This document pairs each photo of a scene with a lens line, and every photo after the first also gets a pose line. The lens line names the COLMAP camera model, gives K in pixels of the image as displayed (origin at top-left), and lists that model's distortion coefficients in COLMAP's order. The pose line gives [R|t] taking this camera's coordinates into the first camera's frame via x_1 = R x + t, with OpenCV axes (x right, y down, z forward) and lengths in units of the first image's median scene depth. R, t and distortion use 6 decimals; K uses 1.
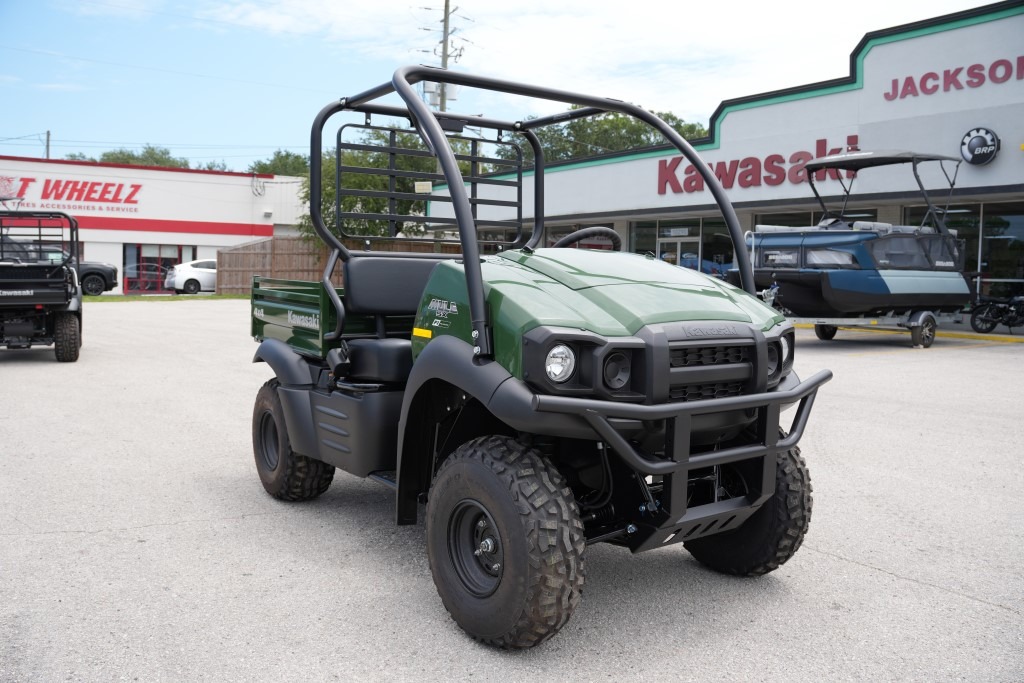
lens RADIAL K [[851.6, 0, 508.6], [0, 851.6, 336.4], [0, 0, 1]] dist [-0.200178, 0.137429]
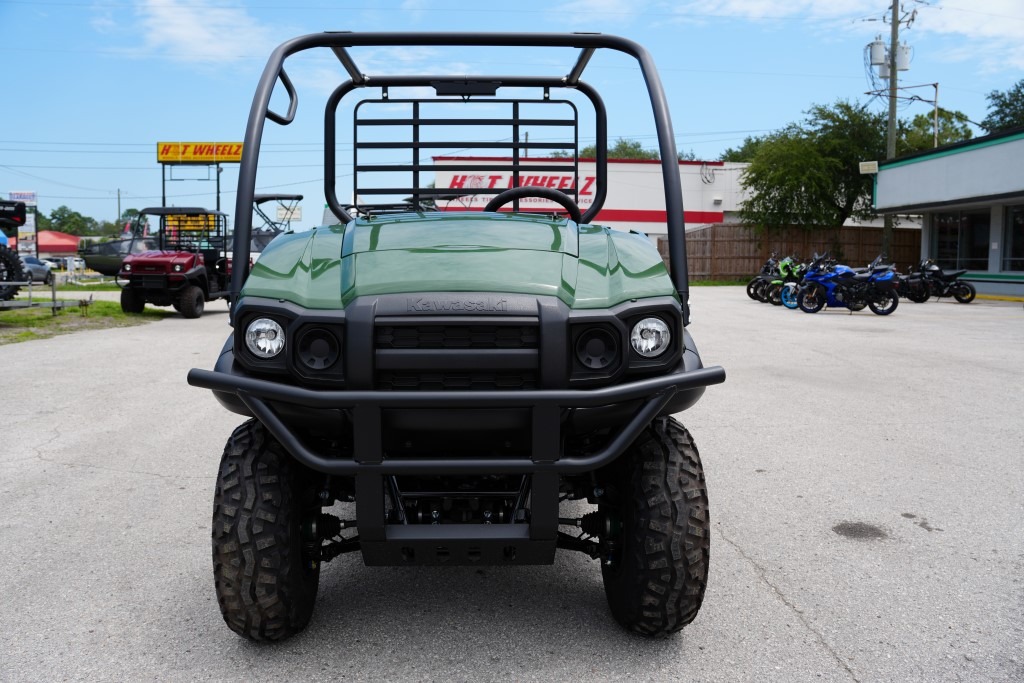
lens RADIAL K [[851.6, 0, 506.6], [0, 851.6, 337.2], [0, 0, 1]] dist [-0.200178, 0.137429]
pose [[0.841171, 0.031984, -0.539822, 0.054404], [-0.024279, 0.999476, 0.021386, 0.000402], [0.540224, -0.004883, 0.841507, 0.027431]]
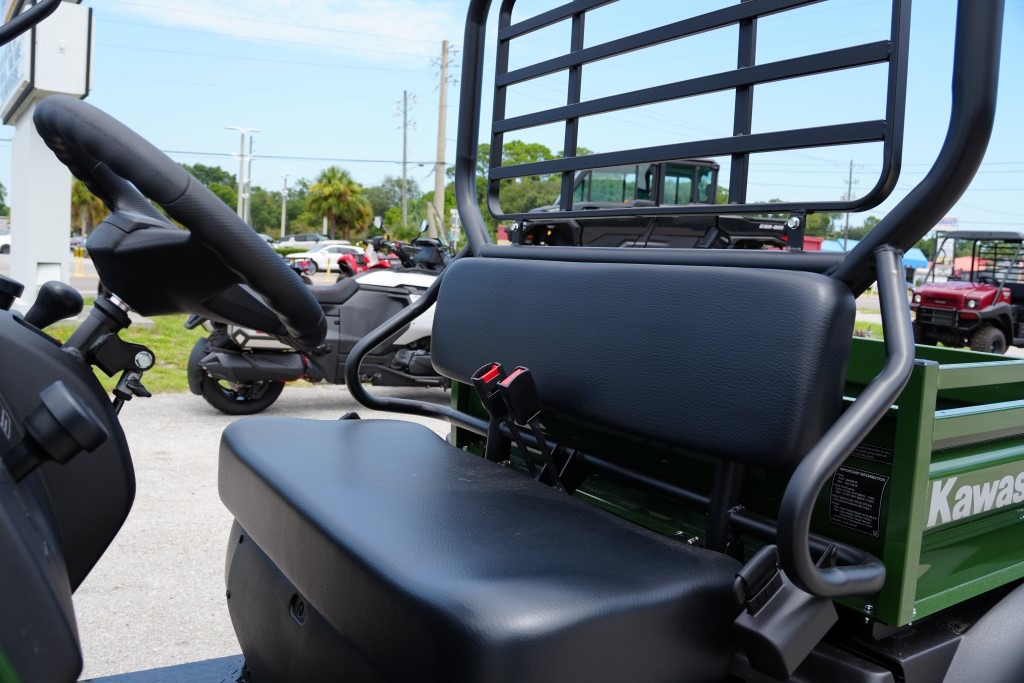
lens RADIAL K [[851.6, 0, 515.3], [0, 851.6, 340.2], [0, 0, 1]] dist [-0.200178, 0.137429]
pose [[-0.044256, 0.068900, -0.996641, 0.039550], [-0.116704, 0.990432, 0.073653, -0.008753], [0.992180, 0.119571, -0.035792, 0.109668]]
